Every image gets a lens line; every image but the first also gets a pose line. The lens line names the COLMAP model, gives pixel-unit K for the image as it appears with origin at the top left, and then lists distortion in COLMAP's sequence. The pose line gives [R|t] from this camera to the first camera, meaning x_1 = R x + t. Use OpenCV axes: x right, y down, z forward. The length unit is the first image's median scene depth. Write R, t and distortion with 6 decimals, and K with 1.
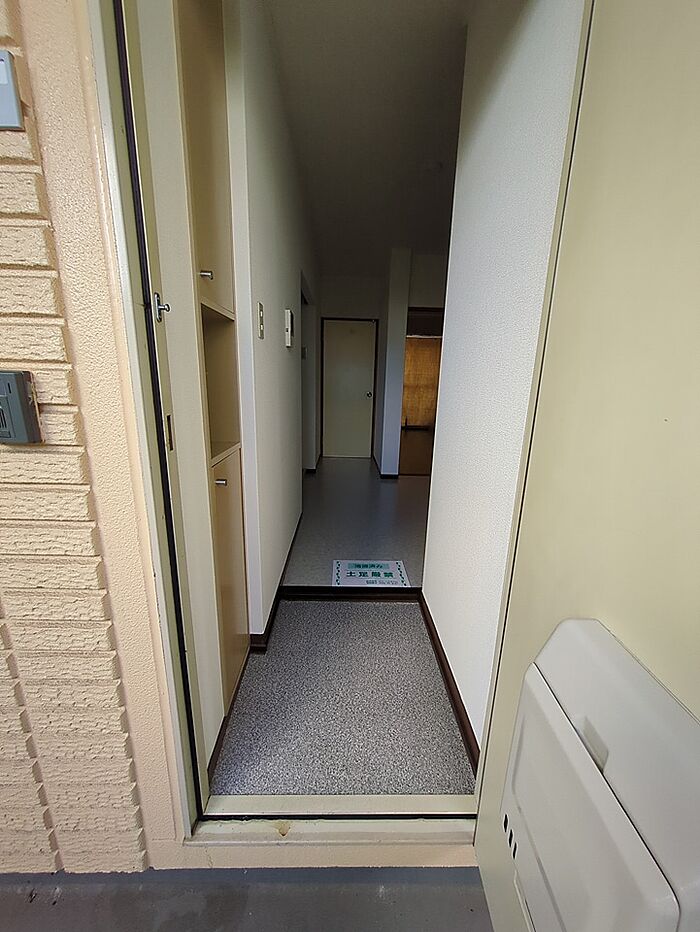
lens RADIAL K [[366.4, 0, 350.0], [0, 366.4, 466.0], [0, 0, 1]] dist [0.000684, 0.000182]
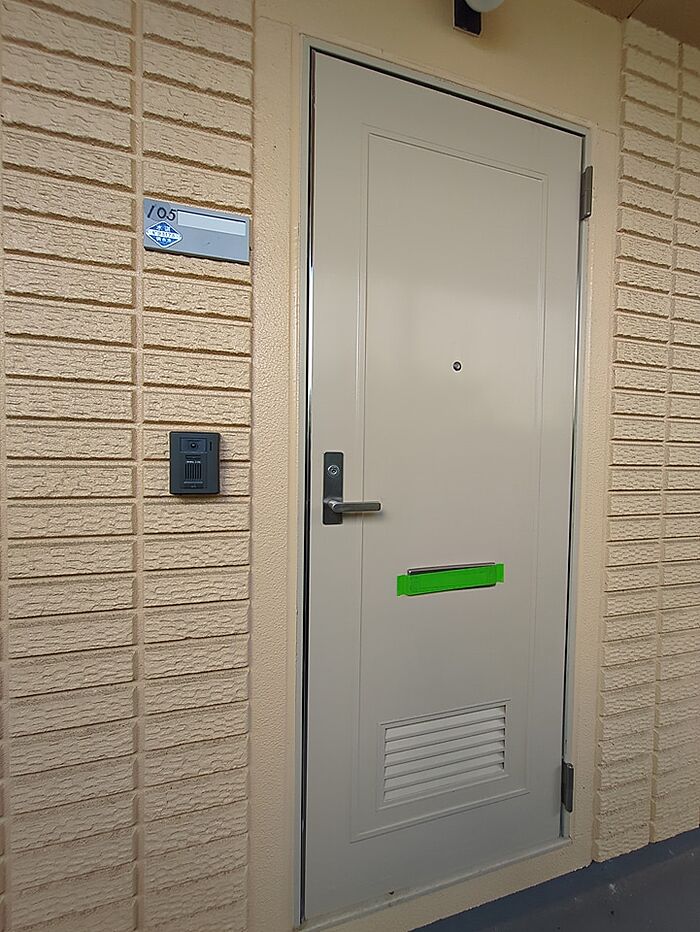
lens RADIAL K [[366.4, 0, 350.0], [0, 366.4, 466.0], [0, 0, 1]] dist [0.000684, 0.000182]
pose [[0.967641, -0.015059, 0.251880, -0.723427], [0.067125, 0.977612, -0.199422, 0.105909], [-0.243238, 0.209876, 0.946989, -0.197660]]
